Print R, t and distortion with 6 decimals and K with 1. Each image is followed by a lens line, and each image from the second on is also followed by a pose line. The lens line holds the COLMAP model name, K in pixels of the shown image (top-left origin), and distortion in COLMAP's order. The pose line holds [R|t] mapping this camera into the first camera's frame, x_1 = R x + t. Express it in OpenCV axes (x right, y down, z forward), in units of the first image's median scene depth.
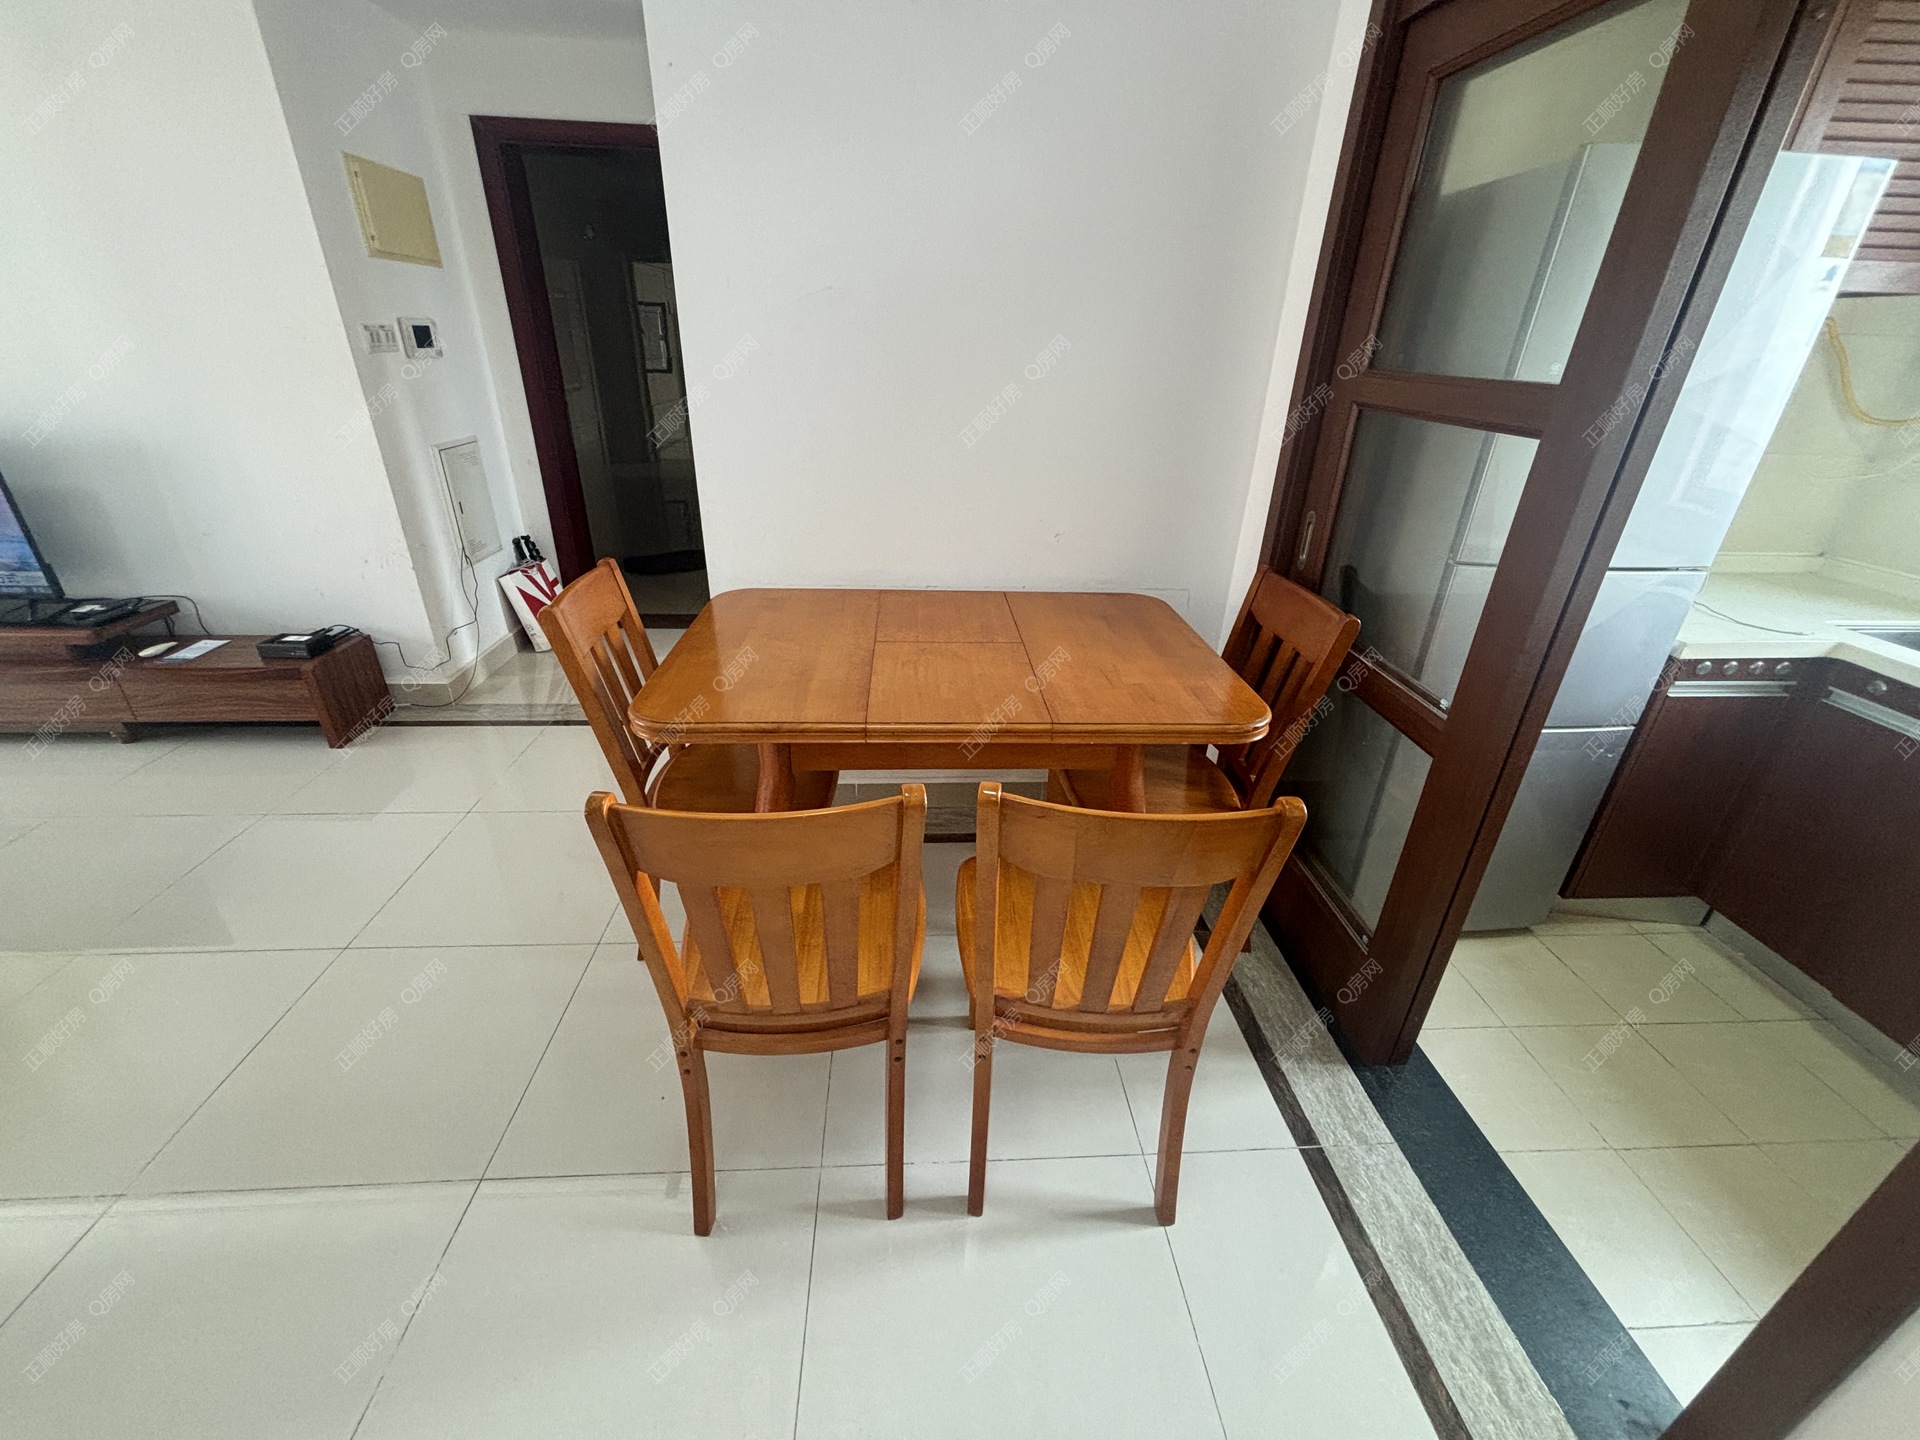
lens RADIAL K [[775.9, 0, 961.9], [0, 775.9, 716.6], [0, 0, 1]] dist [0.002925, 0.000422]
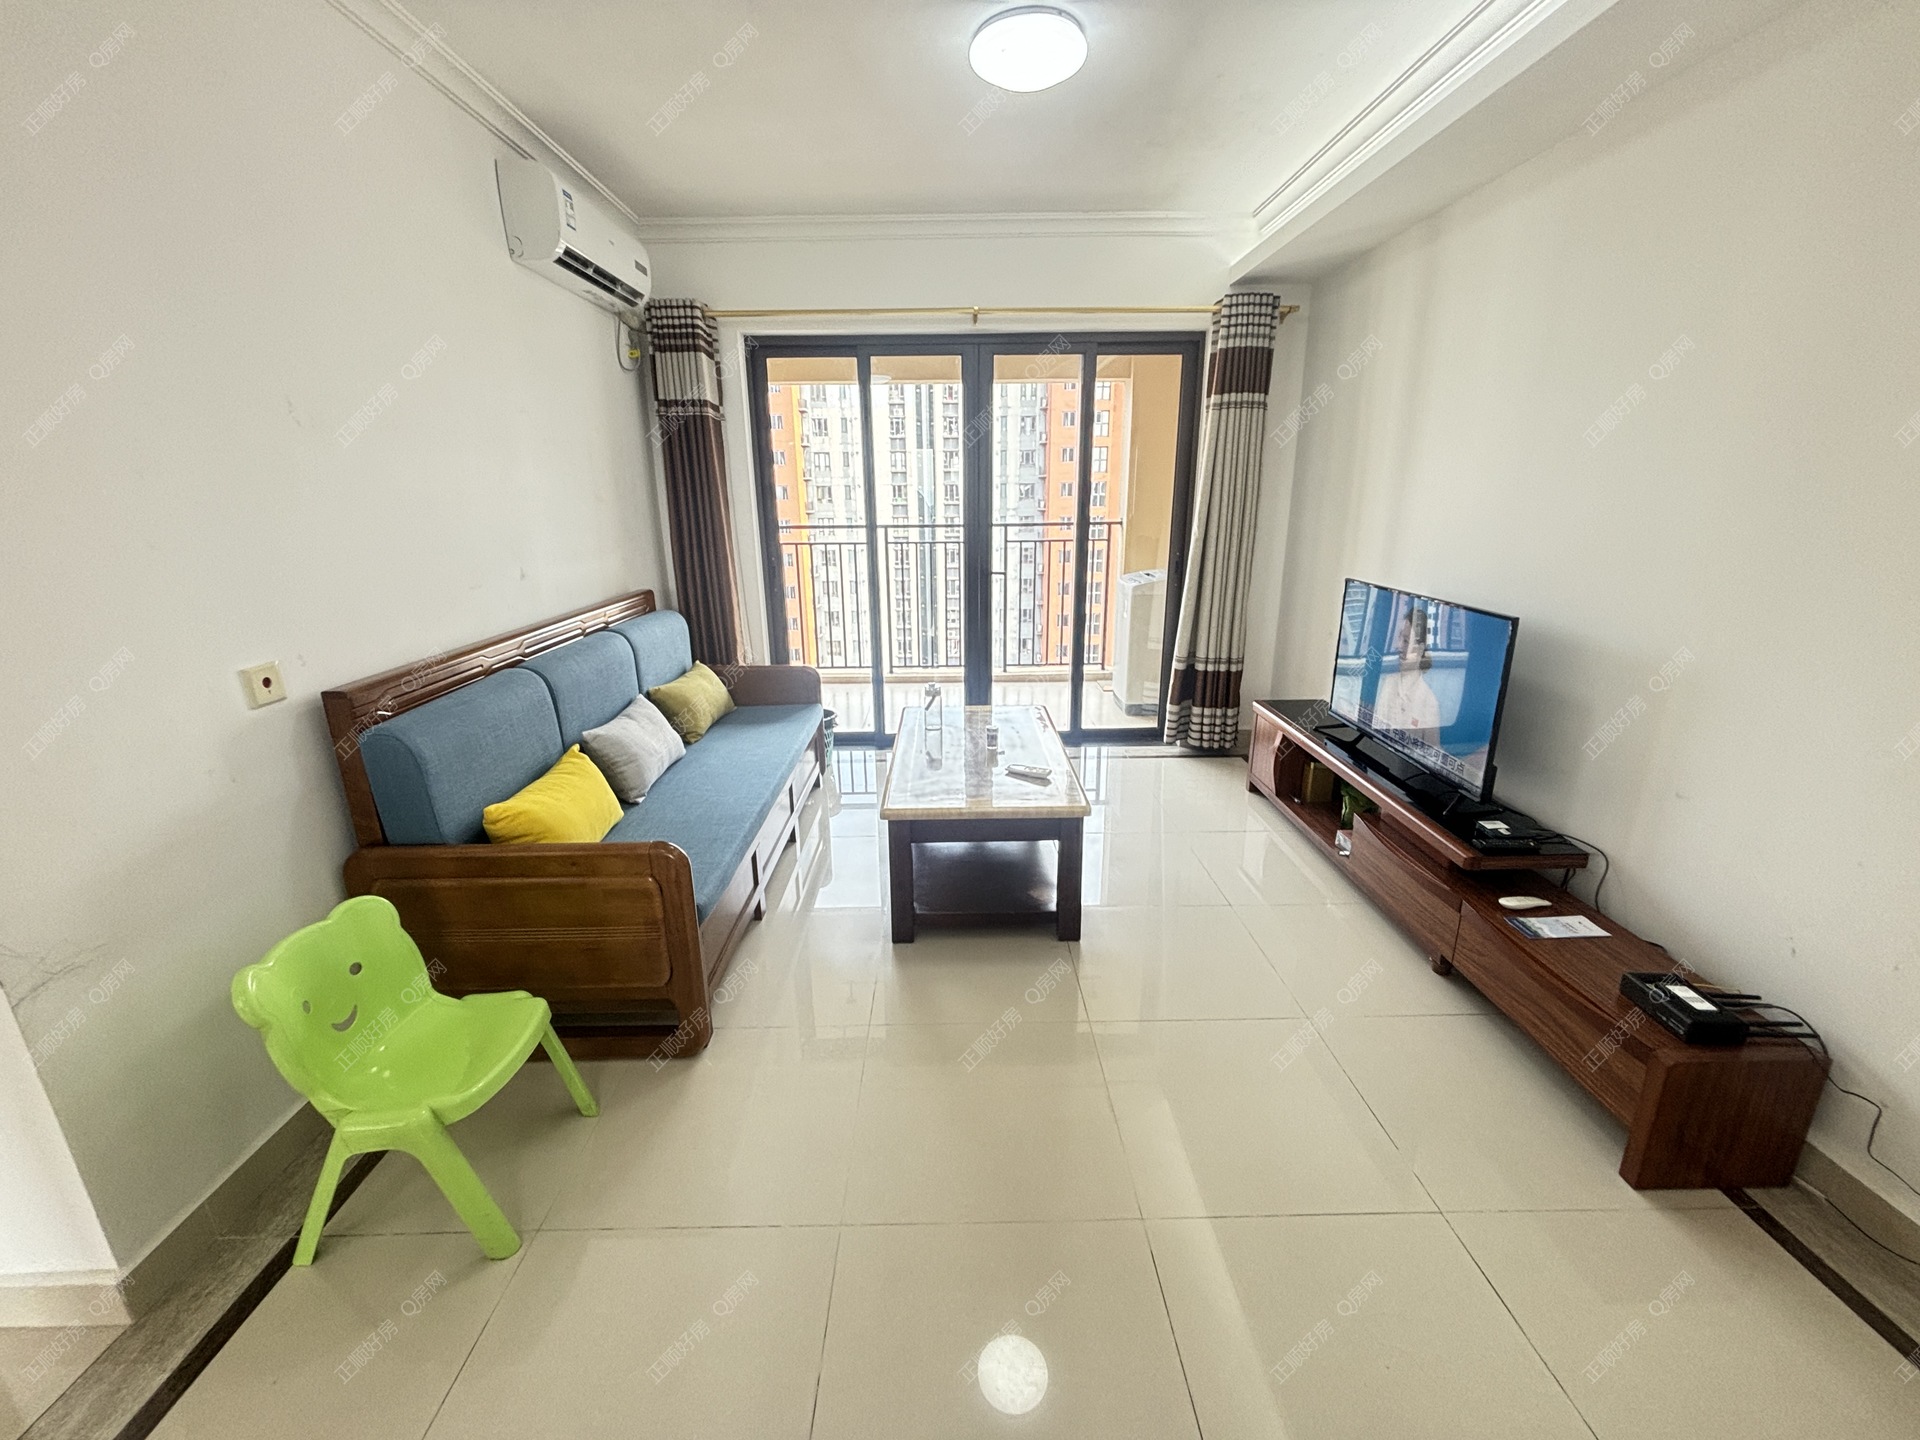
lens RADIAL K [[775.9, 0, 963.8], [0, 775.9, 727.6], [0, 0, 1]] dist [0.002925, 0.000422]
pose [[-0.041214, 0.256091, -0.965774, -0.304059], [-0.430550, 0.867696, 0.248457, -0.181496], [0.901625, 0.426054, 0.074499, 0.358986]]
